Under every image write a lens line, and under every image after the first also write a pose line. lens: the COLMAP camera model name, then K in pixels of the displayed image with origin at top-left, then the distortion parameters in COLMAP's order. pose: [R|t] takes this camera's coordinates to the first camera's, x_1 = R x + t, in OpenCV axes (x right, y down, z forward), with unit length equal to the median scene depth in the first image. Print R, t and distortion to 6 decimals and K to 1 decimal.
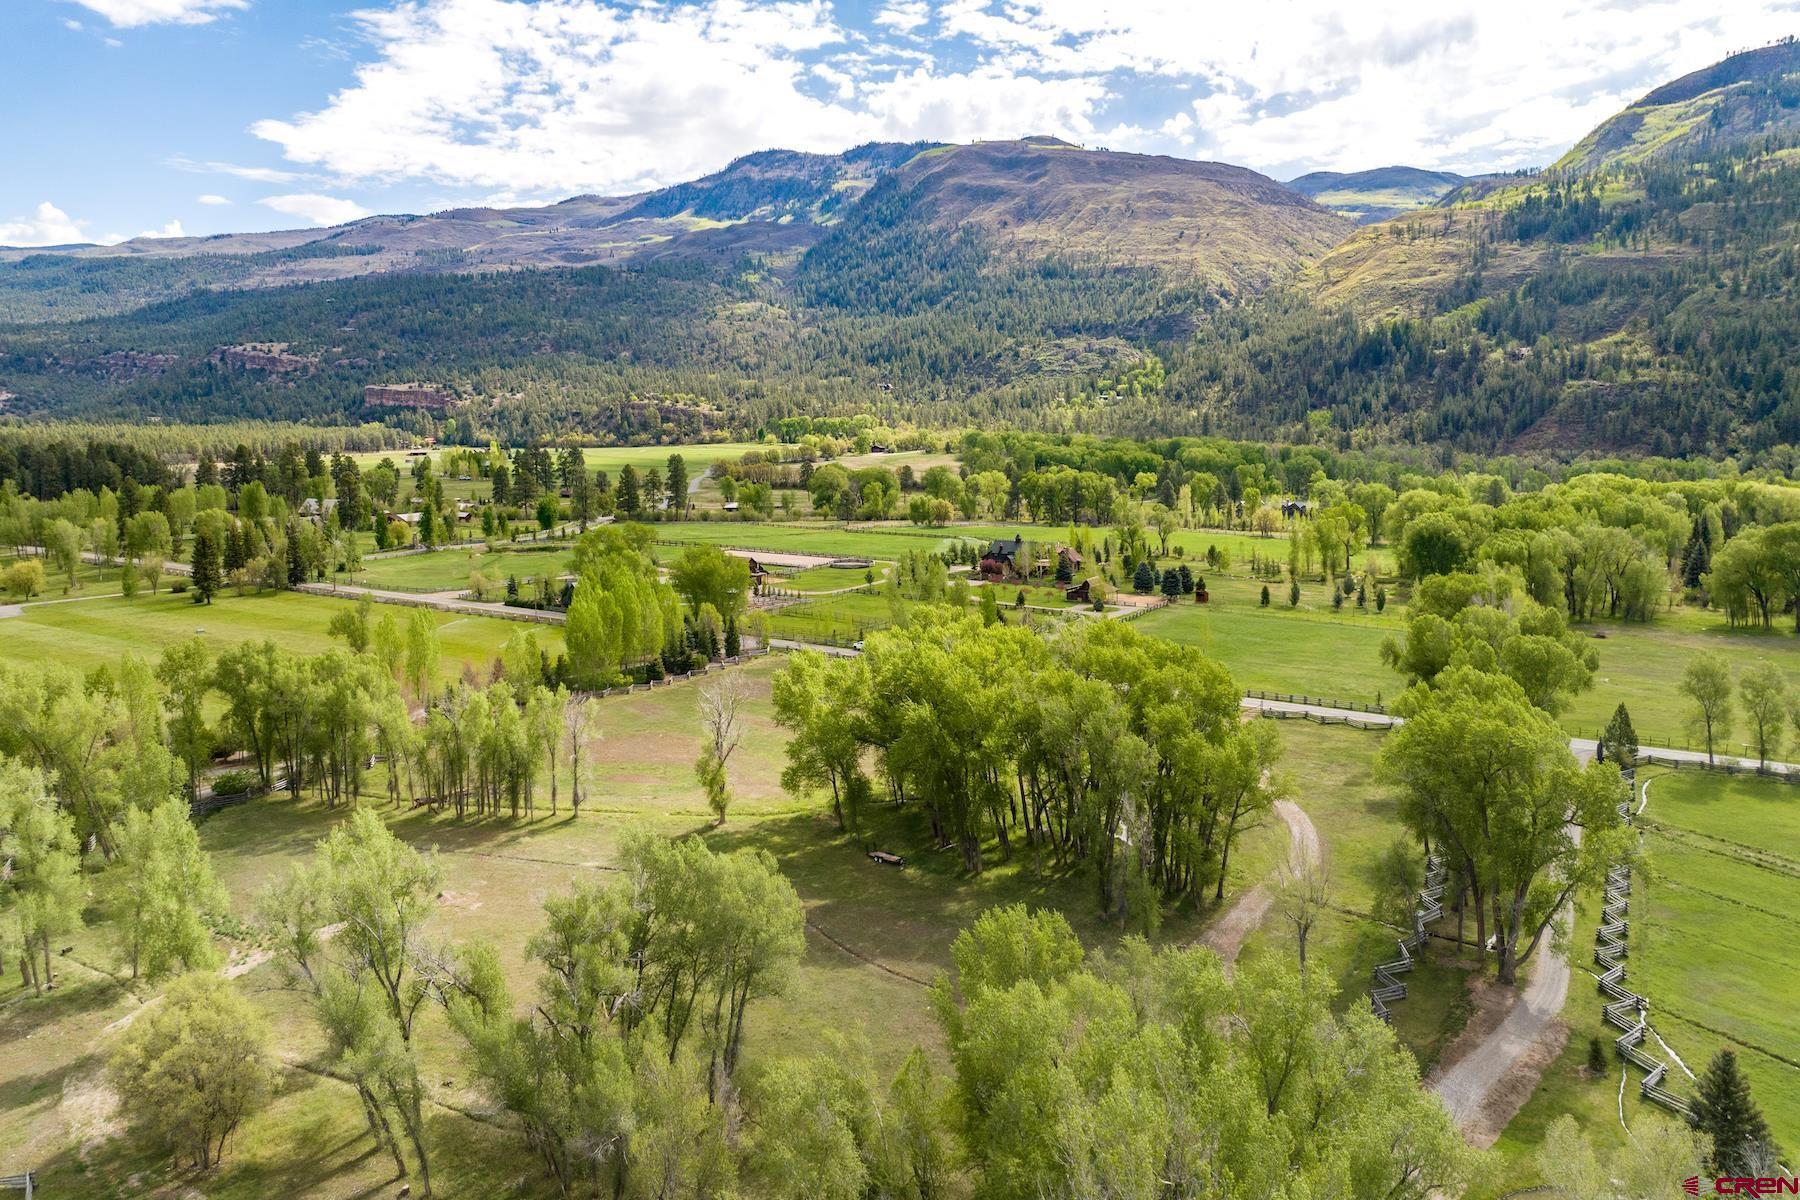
lens RADIAL K [[1262.2, 0, 892.9], [0, 1262.2, 548.2], [0, 0, 1]] dist [-0.089297, 0.083468]
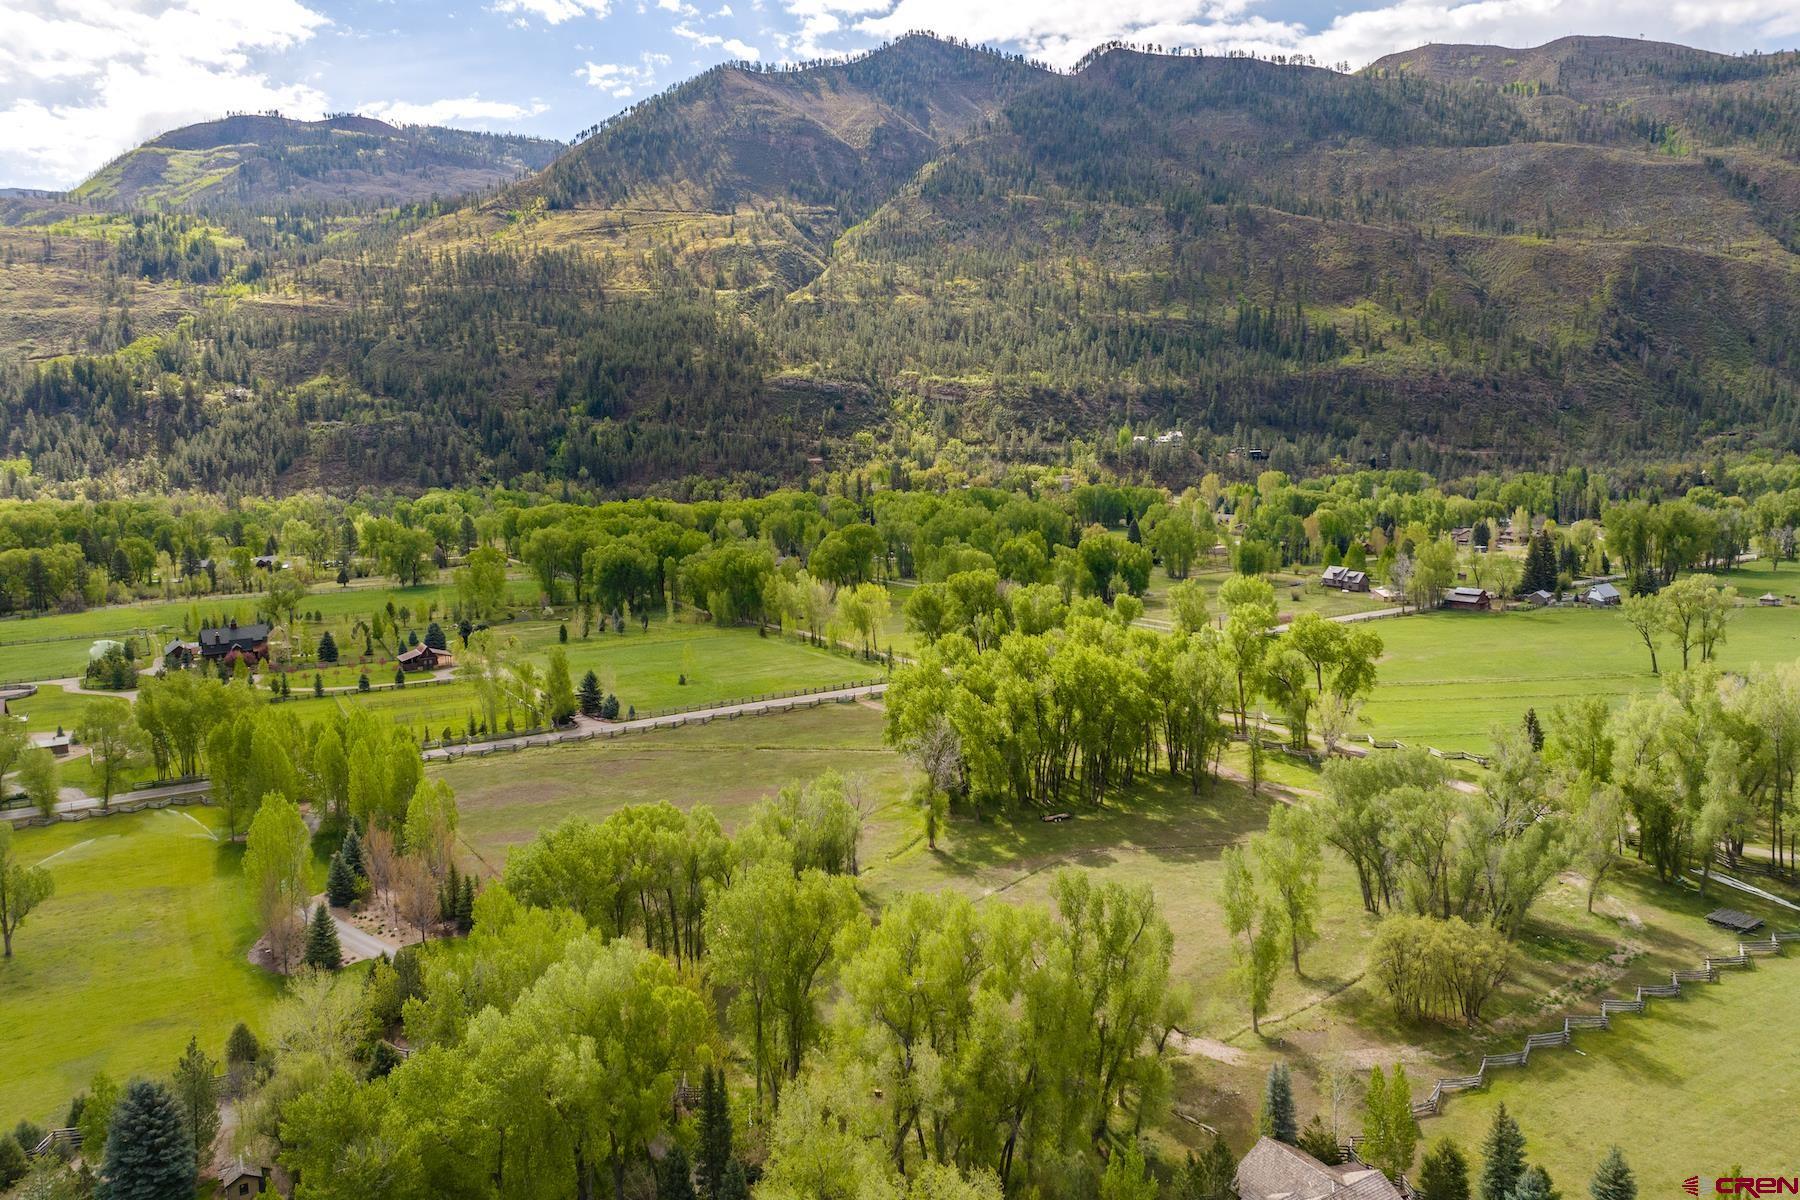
lens RADIAL K [[1263.6, 0, 898.9], [0, 1263.6, 508.8], [0, 0, 1]] dist [-0.033838, 0.031822]
pose [[0.447499, -0.070984, 0.891463, -0.114285], [0.123005, 0.992256, 0.017263, -0.010929], [-0.885784, 0.101929, 0.452765, 0.044916]]
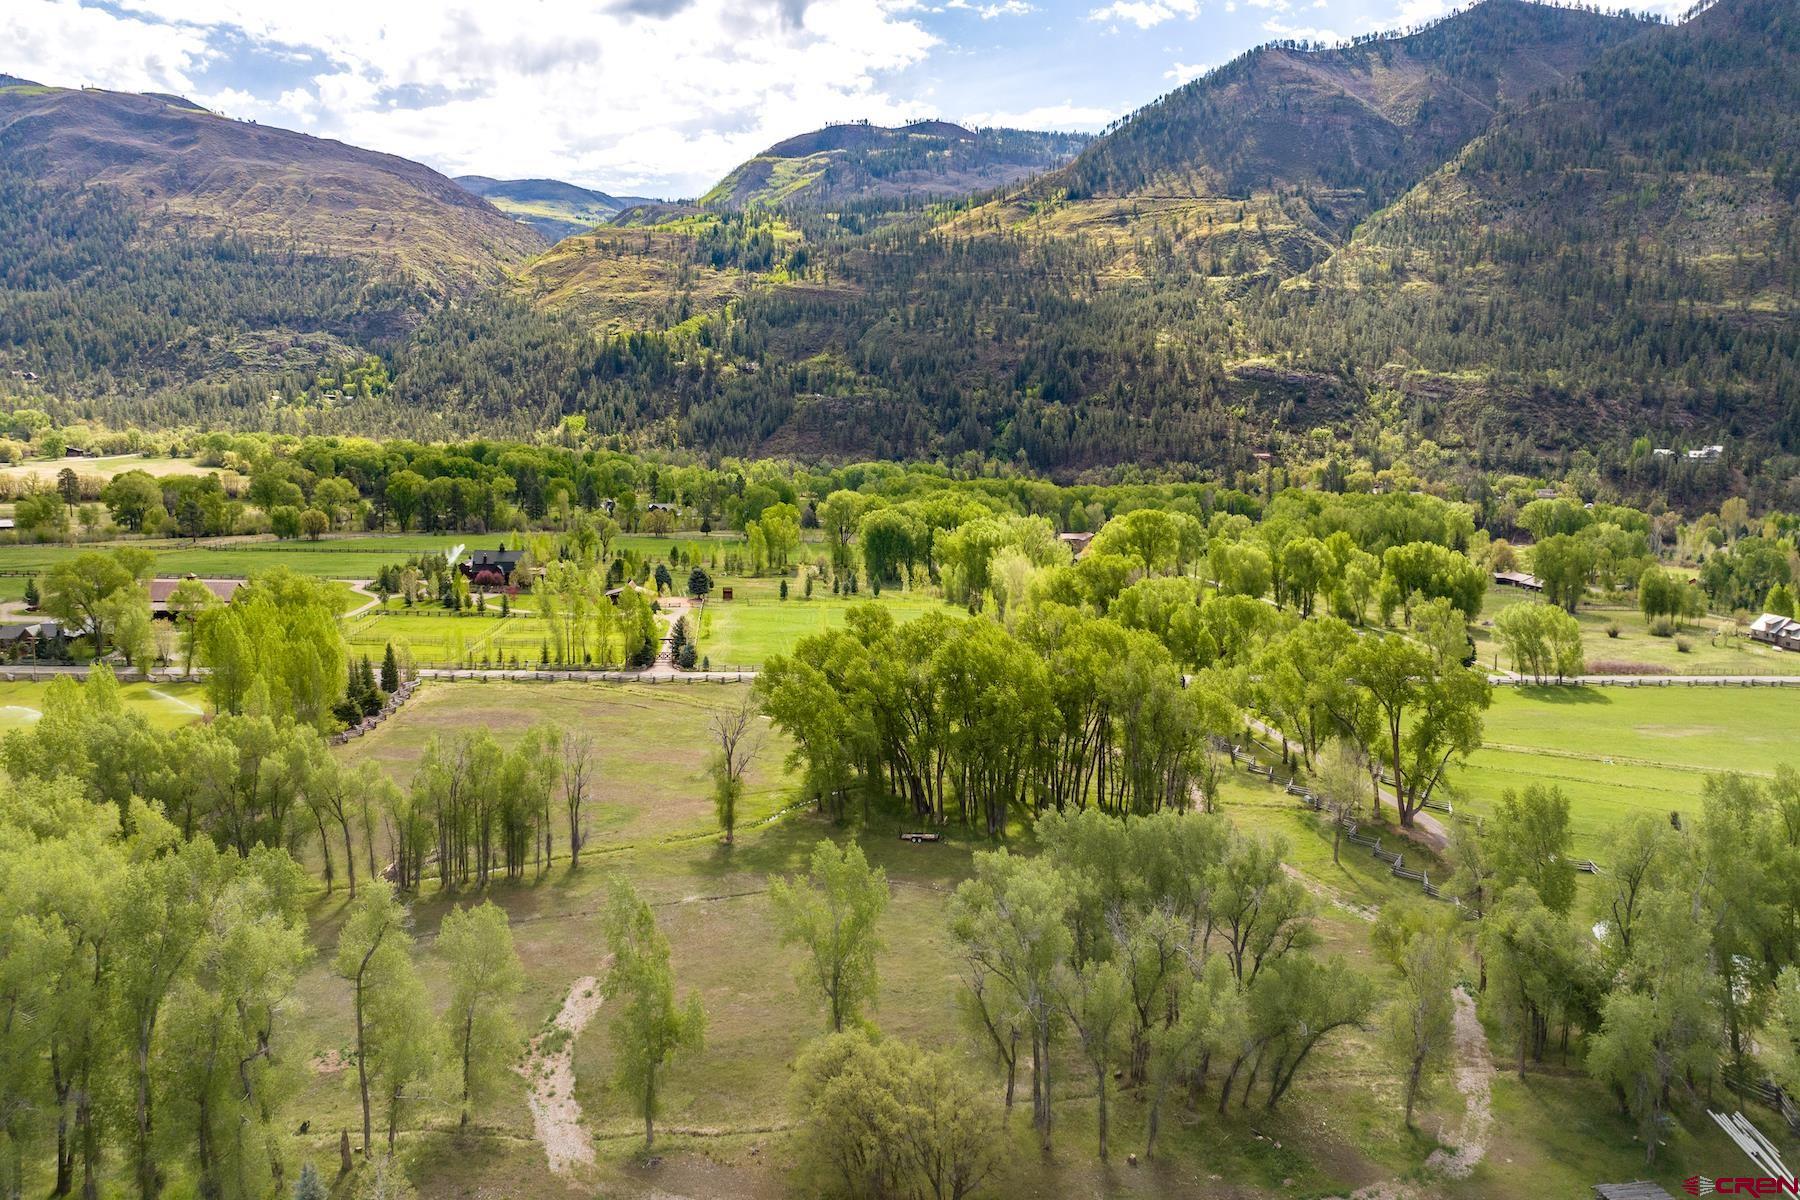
lens RADIAL K [[1263.6, 0, 898.9], [0, 1263.6, 508.8], [0, 0, 1]] dist [-0.033838, 0.031822]
pose [[0.787087, -0.023223, 0.616404, -0.063956], [0.043838, 0.998870, -0.018344, -0.001610], [-0.615282, 0.041460, 0.787216, 0.012049]]
